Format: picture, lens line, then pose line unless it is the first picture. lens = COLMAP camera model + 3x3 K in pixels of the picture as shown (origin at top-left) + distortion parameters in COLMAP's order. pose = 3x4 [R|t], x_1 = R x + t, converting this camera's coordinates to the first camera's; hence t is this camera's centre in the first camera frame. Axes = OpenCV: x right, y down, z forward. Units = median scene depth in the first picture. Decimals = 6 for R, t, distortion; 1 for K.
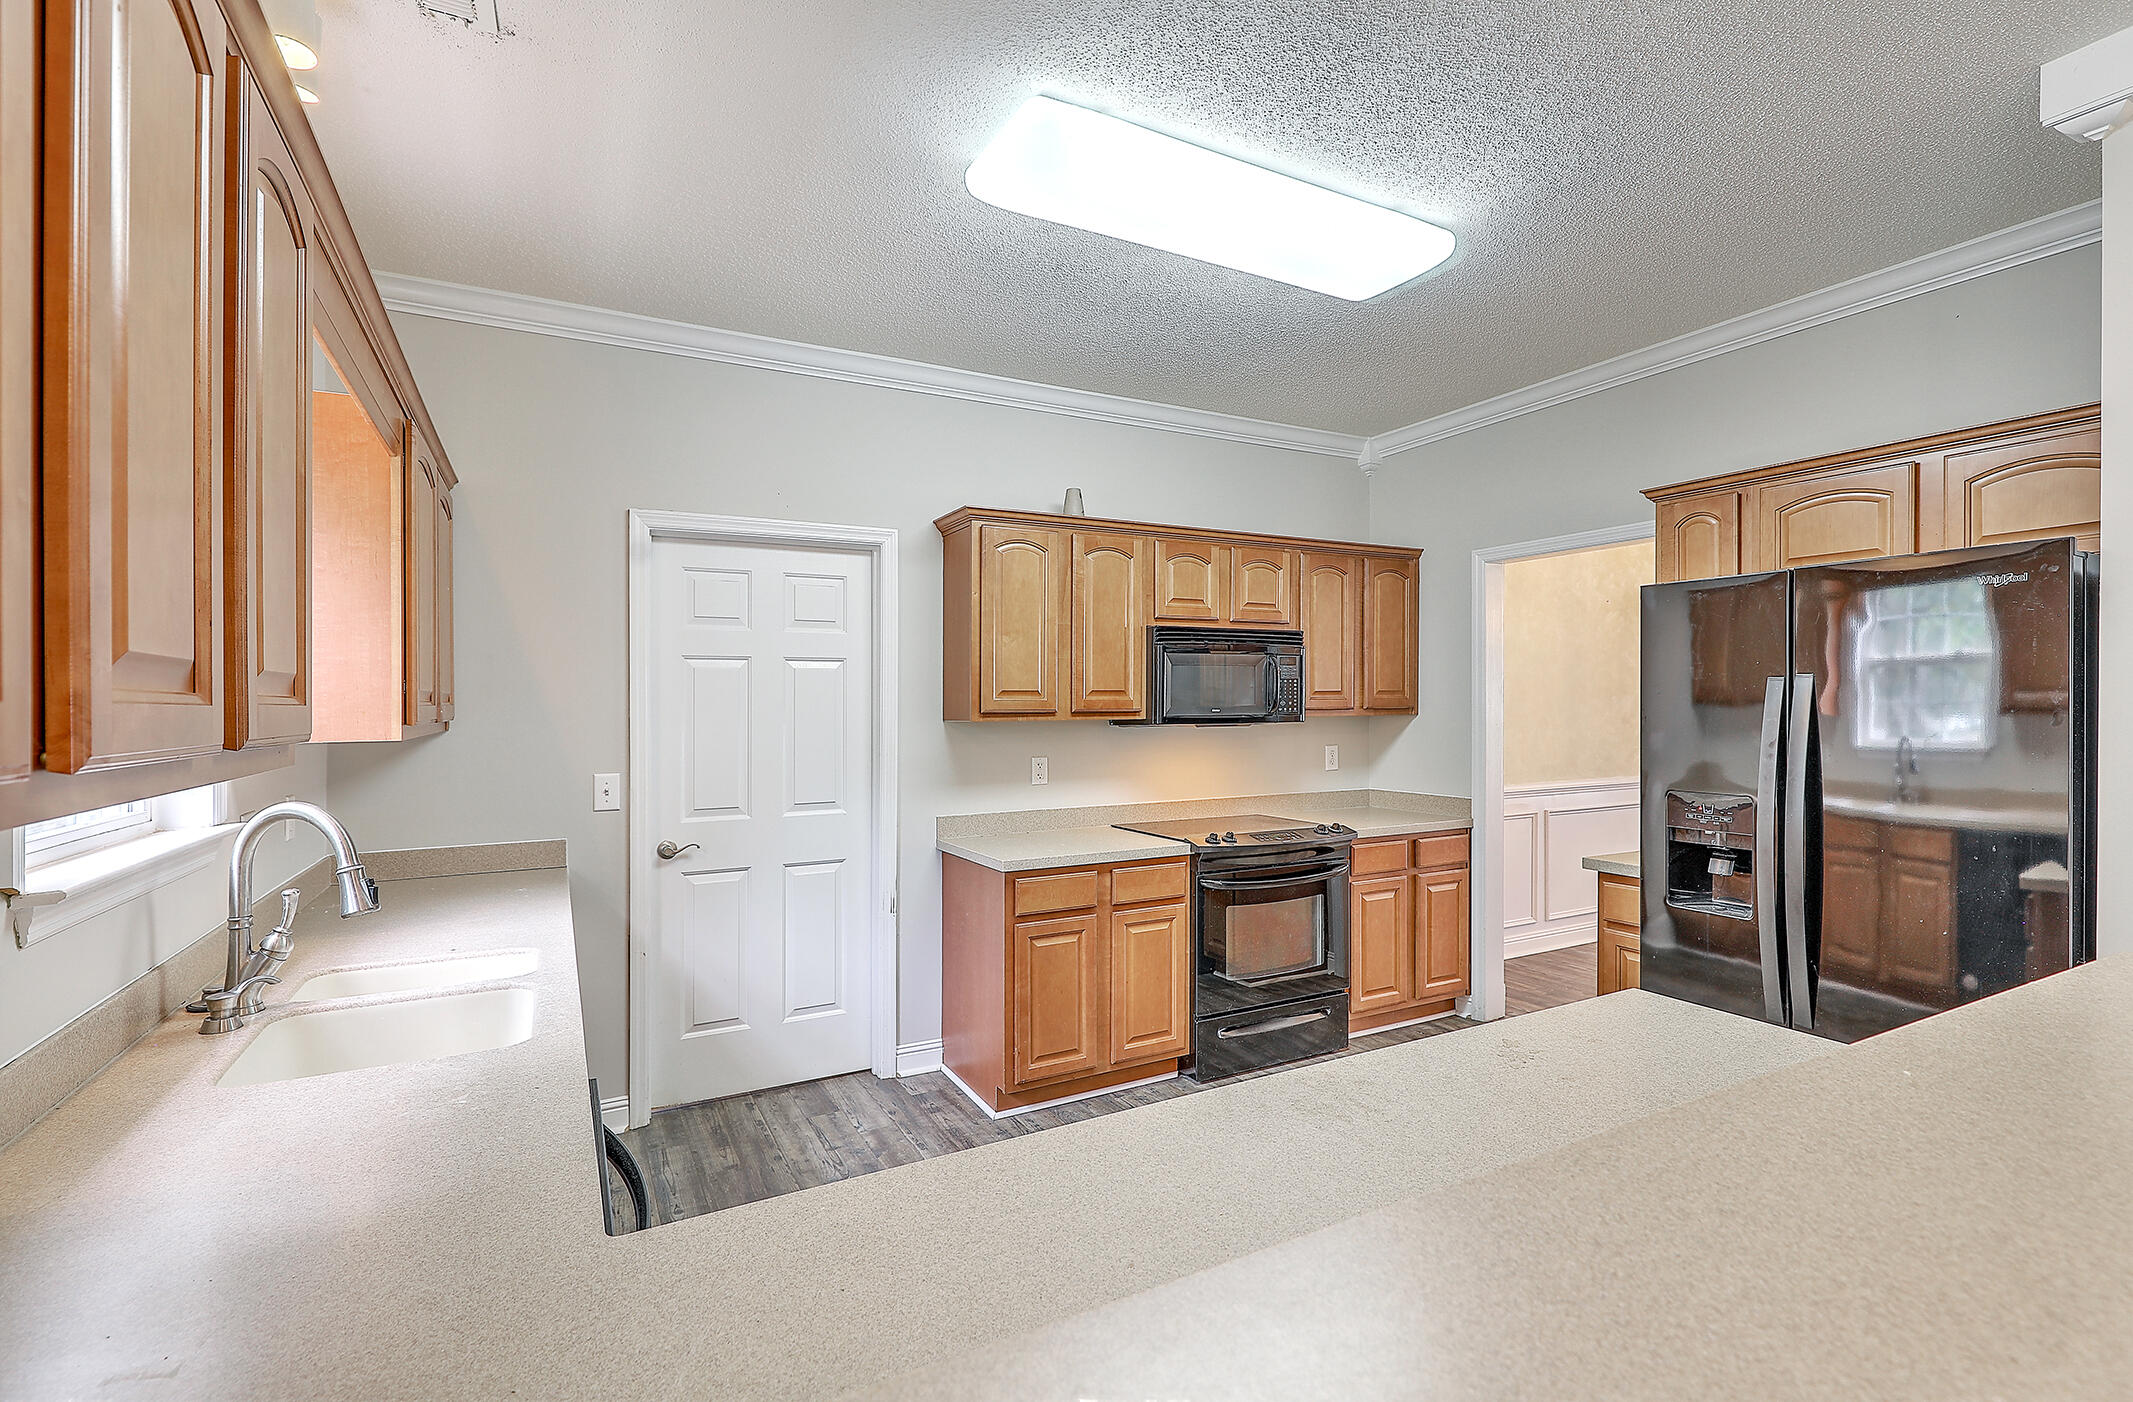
lens RADIAL K [[970.4, 0, 1079.9], [0, 970.4, 711.3], [0, 0, 1]] dist [0.002682, 0.000501]
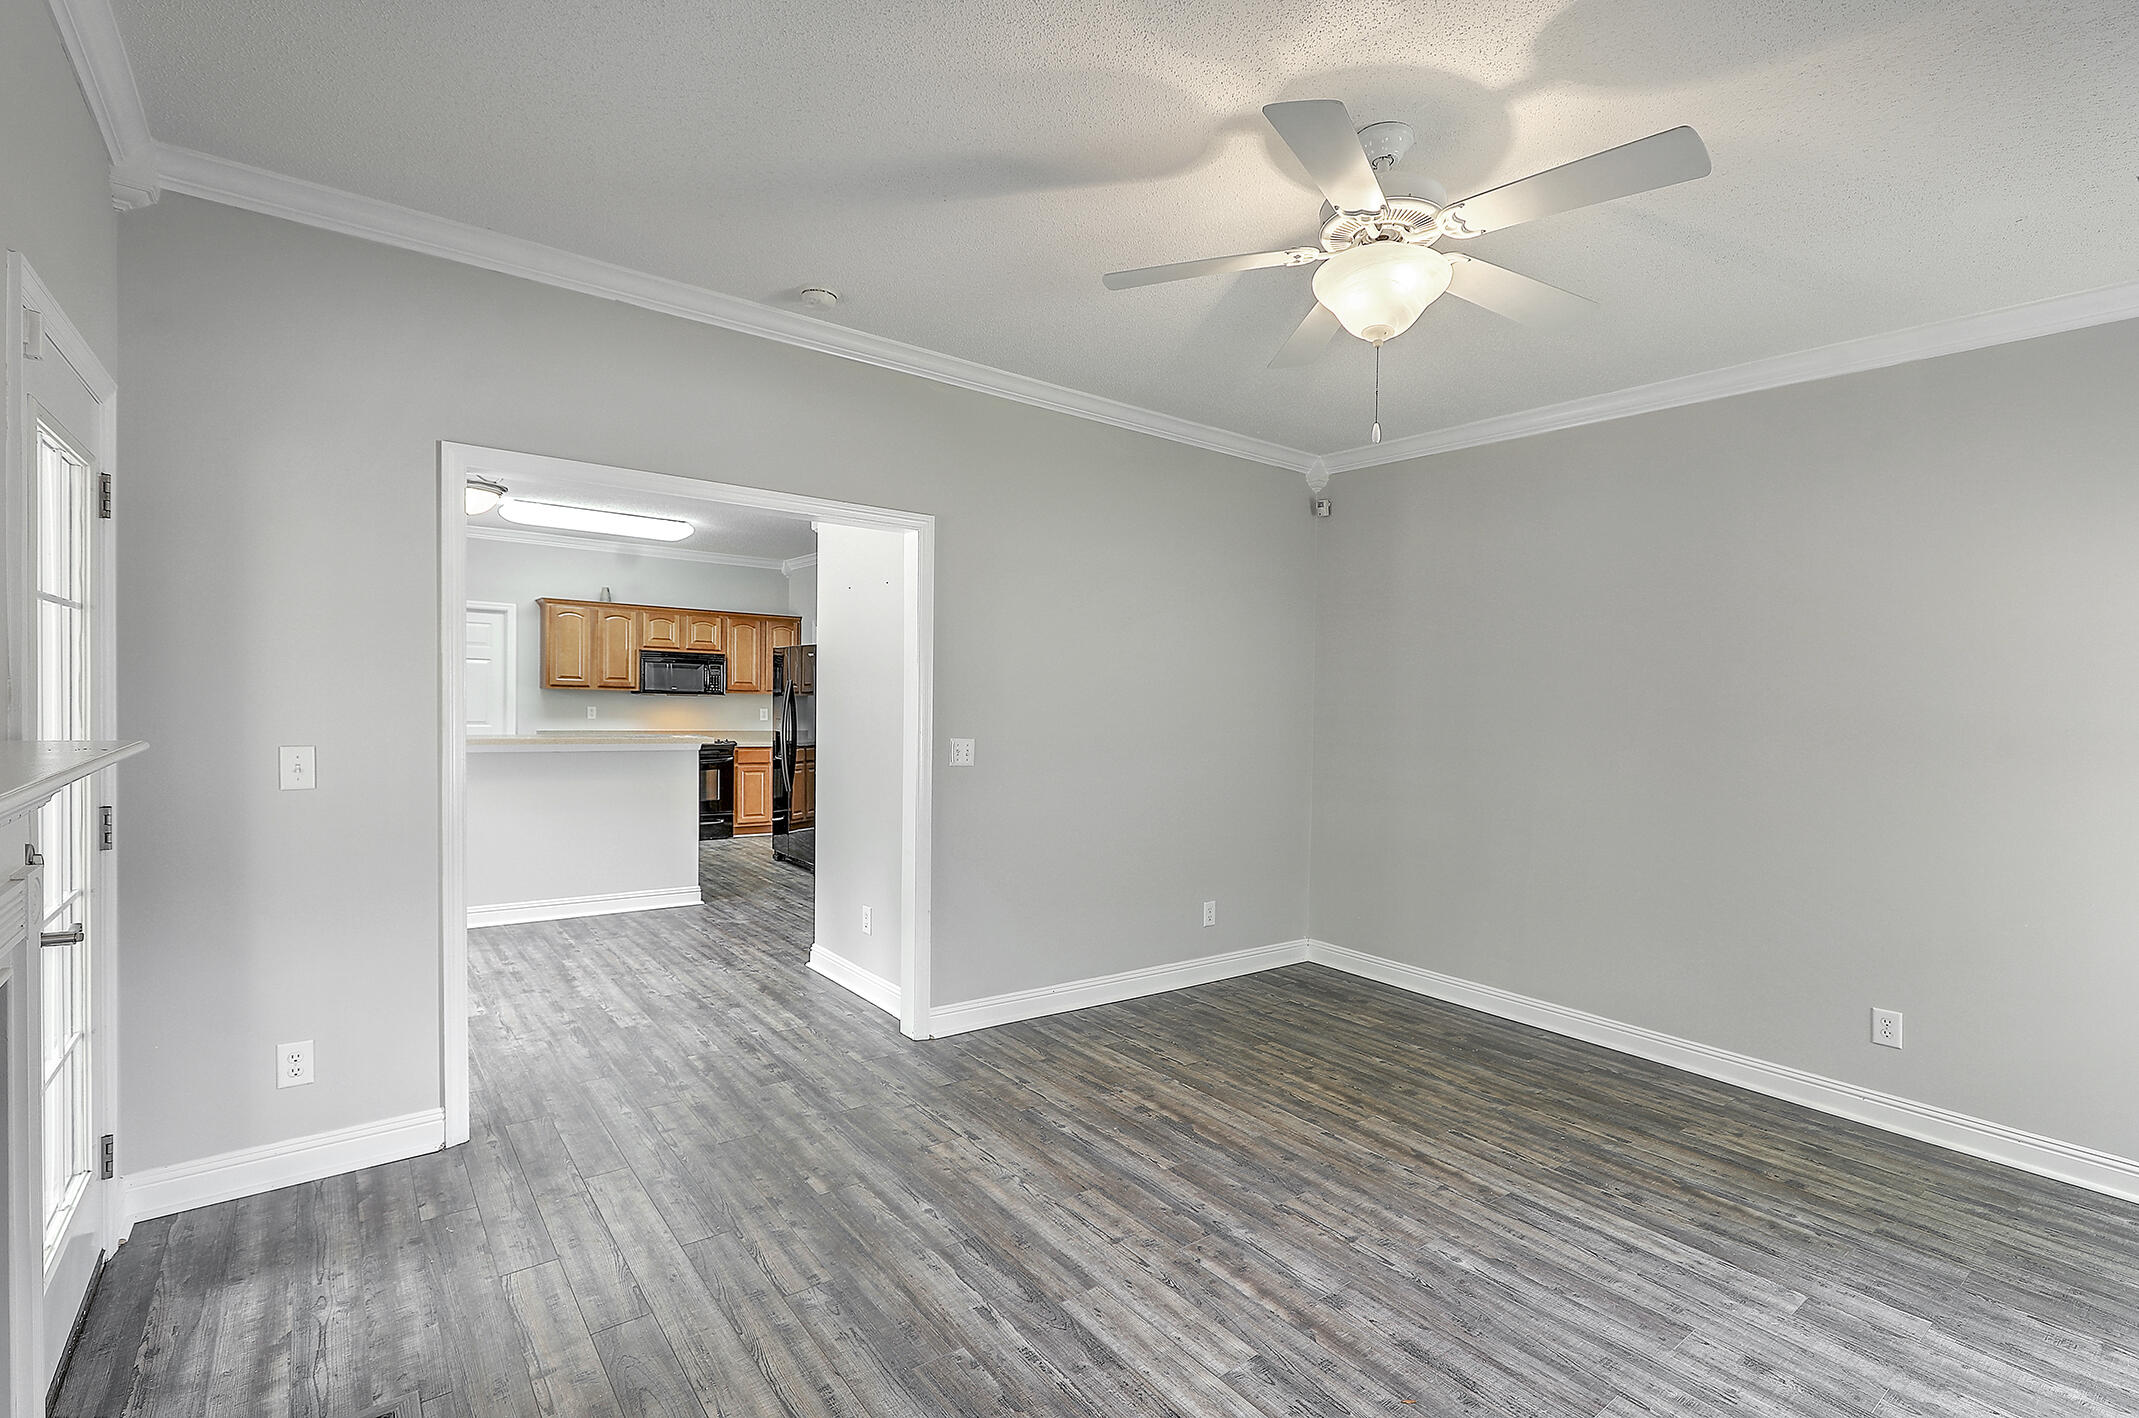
lens RADIAL K [[973.2, 0, 1064.3], [0, 973.2, 702.0], [0, 0, 1]] dist [0.002682, 0.000501]
pose [[0.985994, 0.029042, 0.164236, 0.701269], [-0.028108, 0.999573, -0.008009, 0.024506], [-0.164398, 0.003280, 0.986389, -1.448518]]
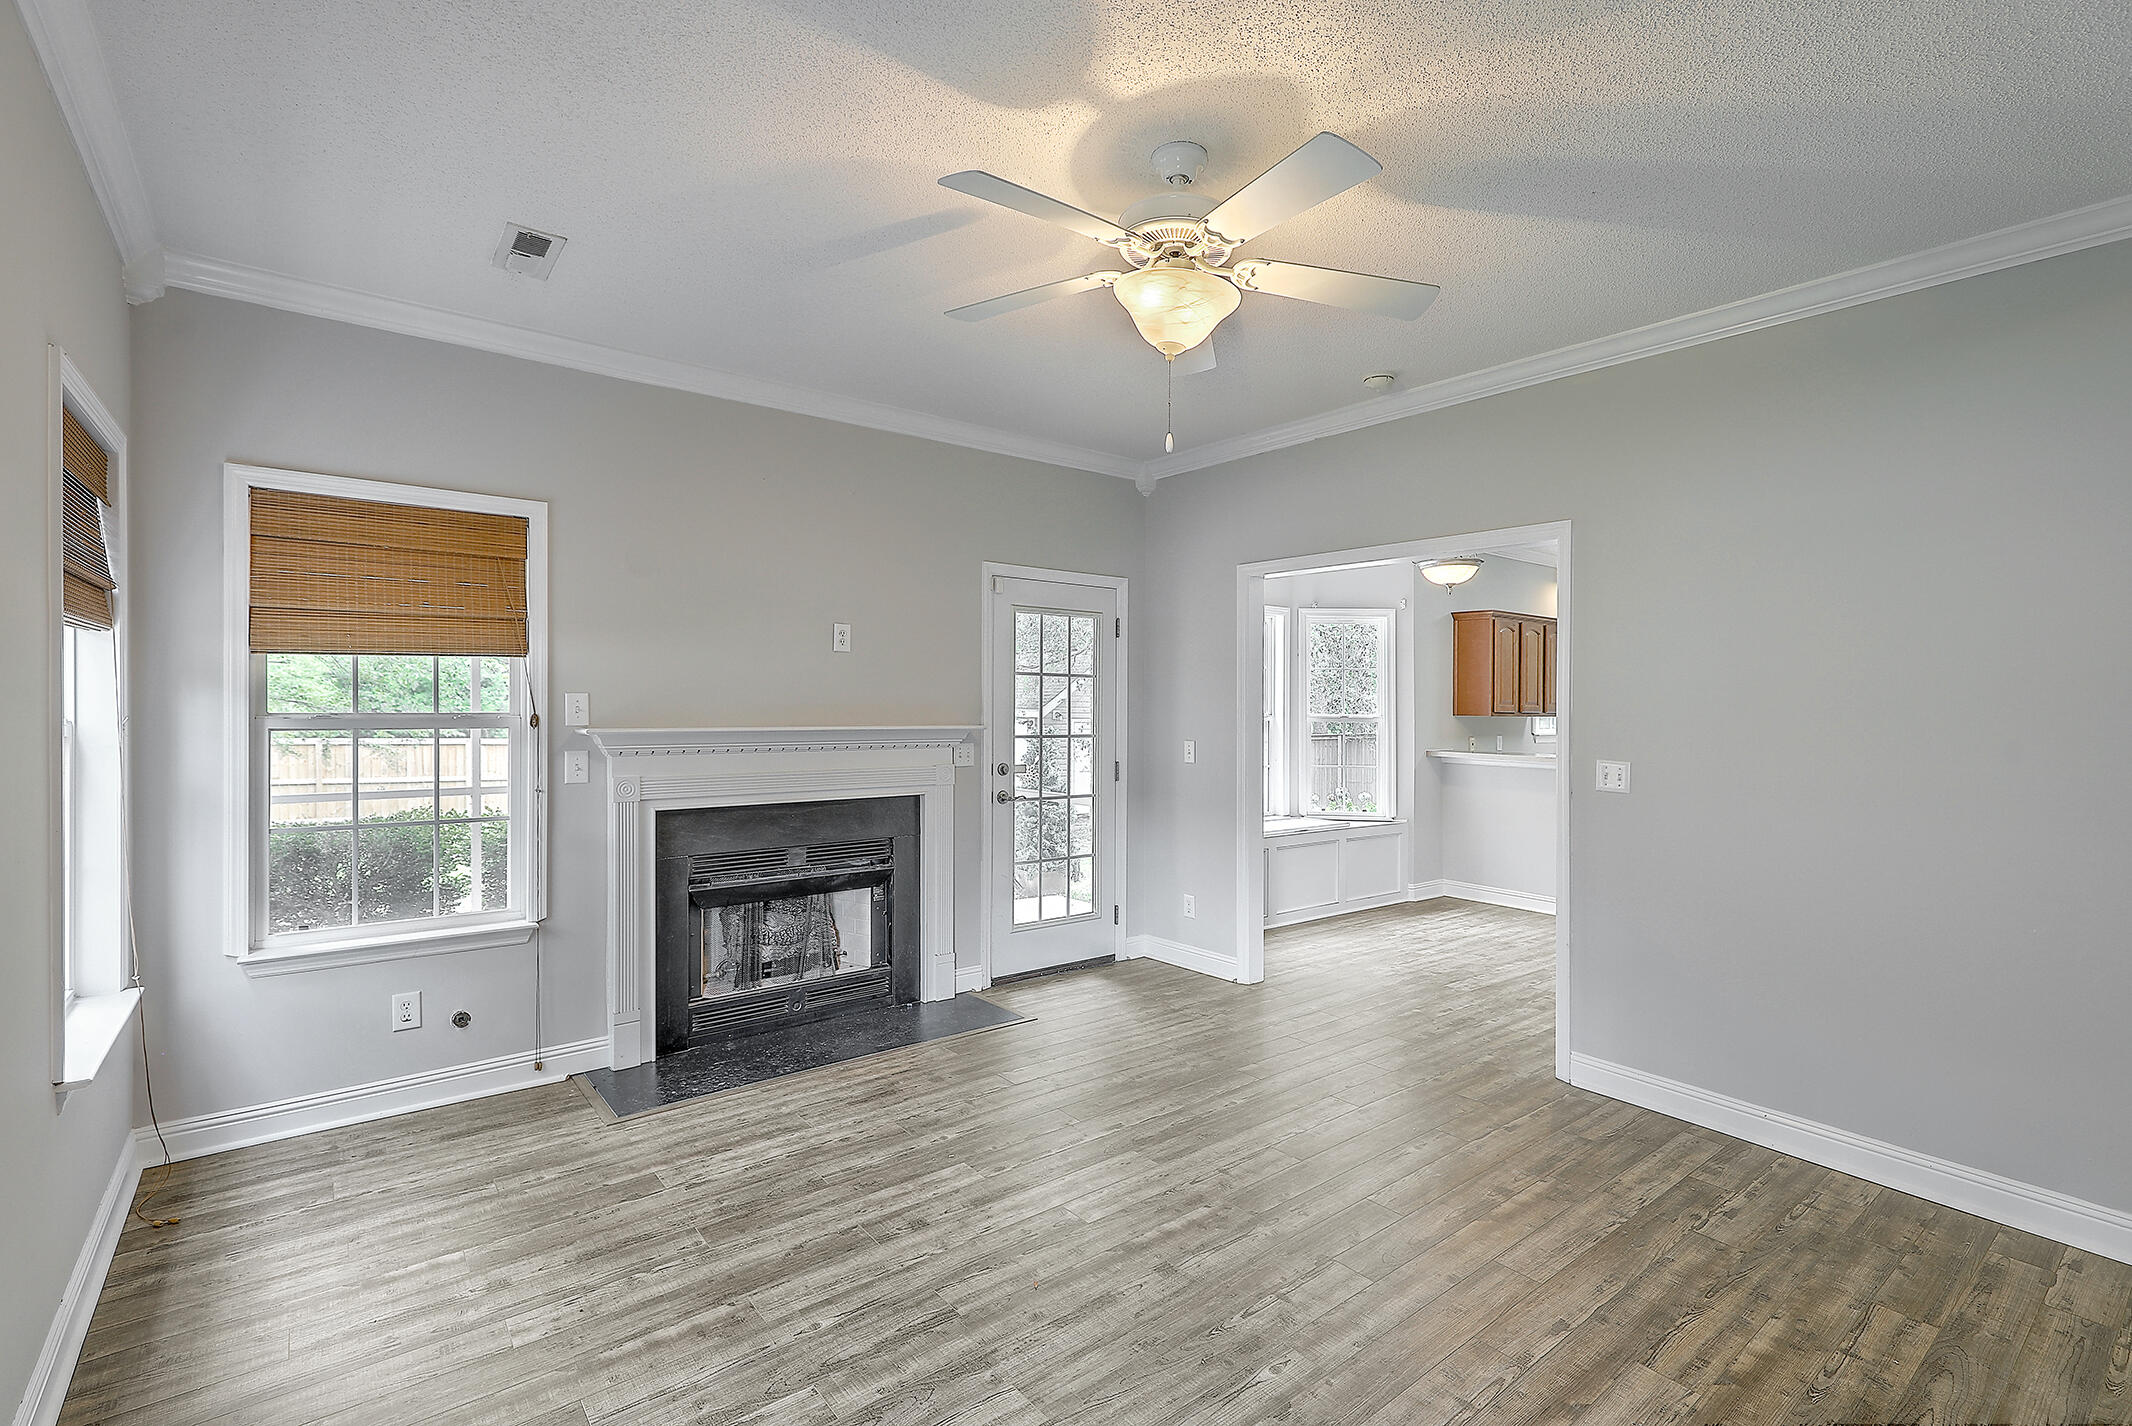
lens RADIAL K [[970.0, 0, 1079.9], [0, 970.0, 709.1], [0, 0, 1]] dist [0.002682, 0.000501]
pose [[0.185687, 0.010764, -0.982550, 1.574871], [-0.025481, 0.999656, 0.006135, 0.016847], [0.982279, 0.023897, 0.185898, -1.067131]]
